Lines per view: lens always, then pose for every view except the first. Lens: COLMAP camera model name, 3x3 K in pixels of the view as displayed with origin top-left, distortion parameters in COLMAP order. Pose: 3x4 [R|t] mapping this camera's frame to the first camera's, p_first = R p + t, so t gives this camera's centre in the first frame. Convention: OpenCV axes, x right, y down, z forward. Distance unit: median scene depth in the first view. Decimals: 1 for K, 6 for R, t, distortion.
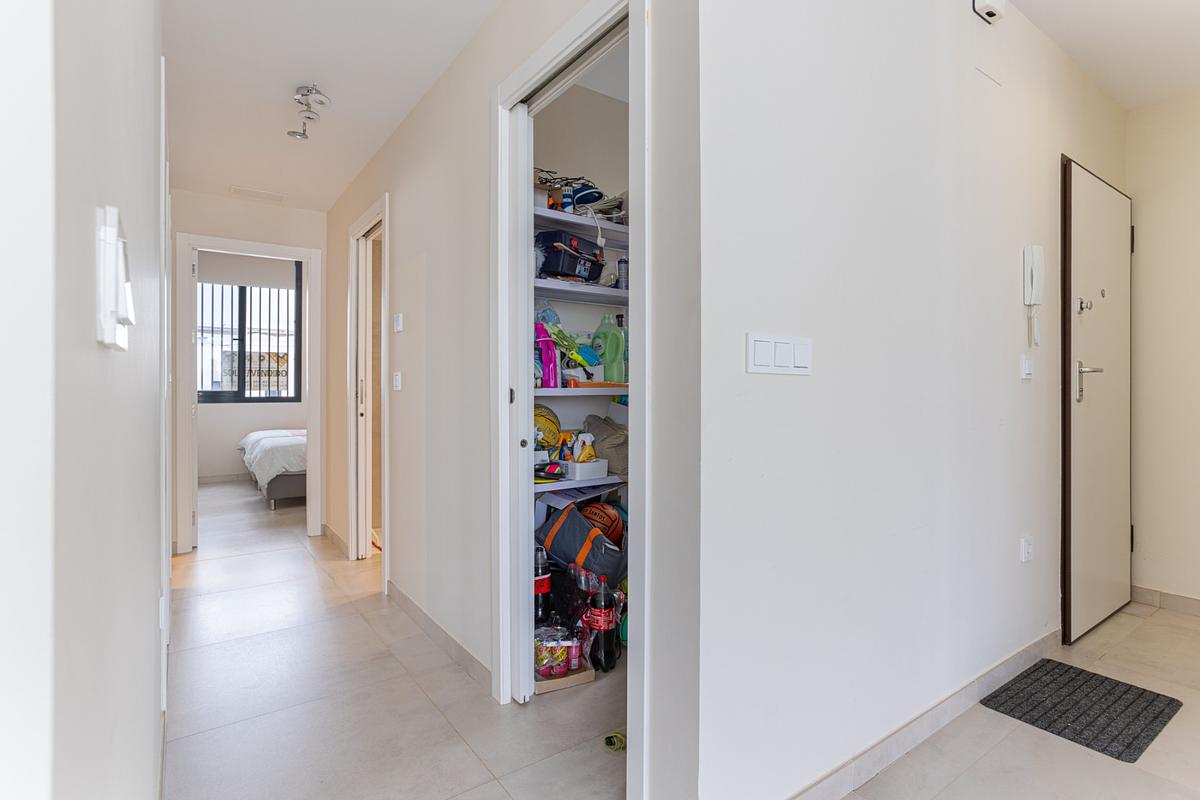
lens RADIAL K [[593.9, 0, 601.7], [0, 593.9, 388.9], [0, 0, 1]] dist [0.002173, 0.000706]
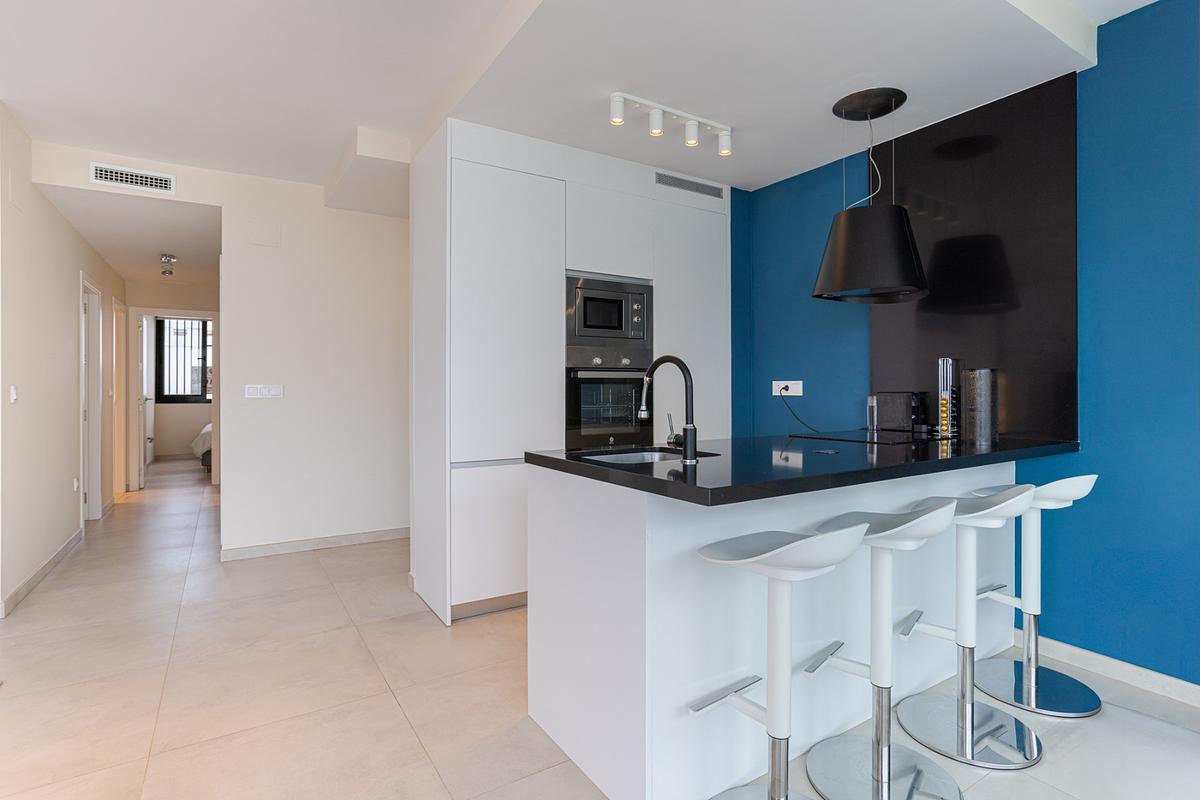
lens RADIAL K [[593.9, 0, 601.7], [0, 593.9, 388.9], [0, 0, 1]] dist [0.002173, 0.000706]
pose [[0.998618, -0.001247, -0.052546, 1.163214], [0.001451, 0.999992, 0.003848, -0.042852], [0.052541, -0.003919, 0.998611, -1.023965]]
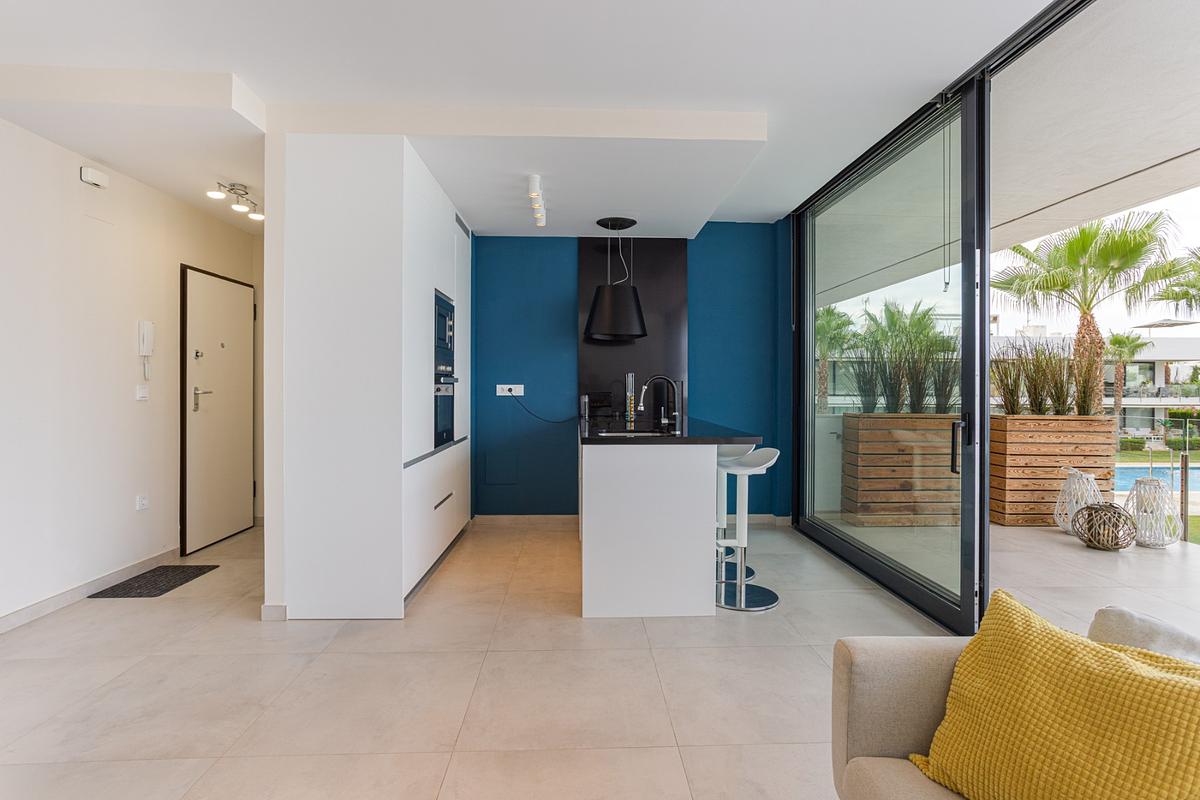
lens RADIAL K [[593.9, 0, 601.7], [0, 593.9, 388.9], [0, 0, 1]] dist [0.002173, 0.000706]
pose [[0.553667, -0.004890, 0.832724, 0.035350], [-0.004120, 0.999954, 0.008611, -0.061045], [-0.832728, -0.008199, 0.553621, -0.898680]]
